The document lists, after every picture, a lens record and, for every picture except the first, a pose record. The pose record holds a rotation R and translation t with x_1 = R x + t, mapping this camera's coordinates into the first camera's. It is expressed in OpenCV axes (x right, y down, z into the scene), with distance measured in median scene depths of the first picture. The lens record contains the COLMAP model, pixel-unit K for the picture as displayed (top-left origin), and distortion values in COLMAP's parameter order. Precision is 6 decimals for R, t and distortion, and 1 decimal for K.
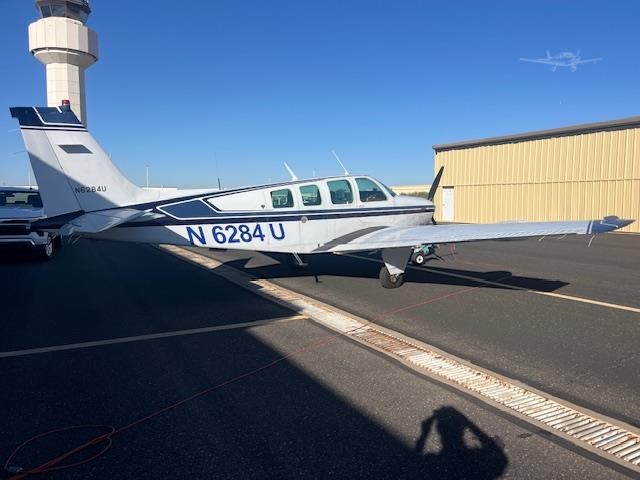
lens RADIAL K [[472.8, 0, 320.0], [0, 472.8, 240.0], [0, 0, 1]] dist [0.051763, -0.083225]
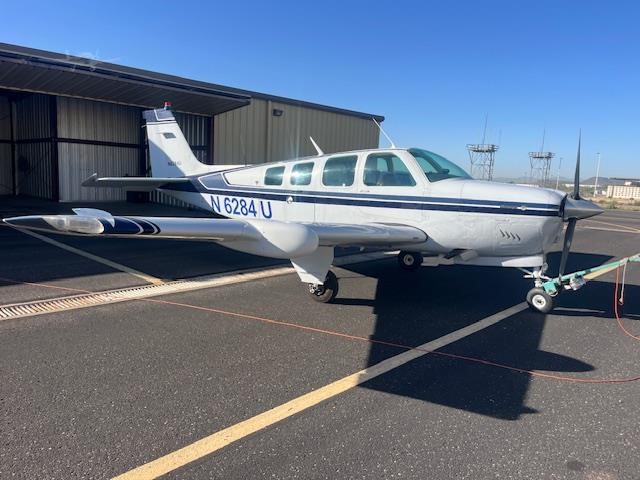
lens RADIAL K [[480.1, 0, 320.0], [0, 480.1, 240.0], [0, 0, 1]] dist [0.052226, -0.079136]
pose [[0.330013, 0.145392, -0.932713, 0.888062], [-0.132266, 0.985442, 0.106813, -0.077745], [0.934664, 0.088116, 0.344439, 0.788792]]
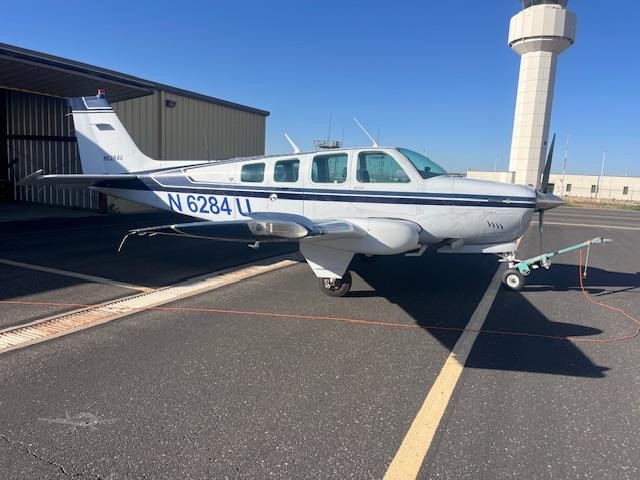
lens RADIAL K [[480.1, 0, 320.0], [0, 480.1, 240.0], [0, 0, 1]] dist [0.052226, -0.079136]
pose [[0.606254, 0.135540, -0.783636, 0.773629], [-0.119522, 0.989706, 0.078715, -0.048001], [0.786238, 0.045941, 0.616213, 0.547288]]
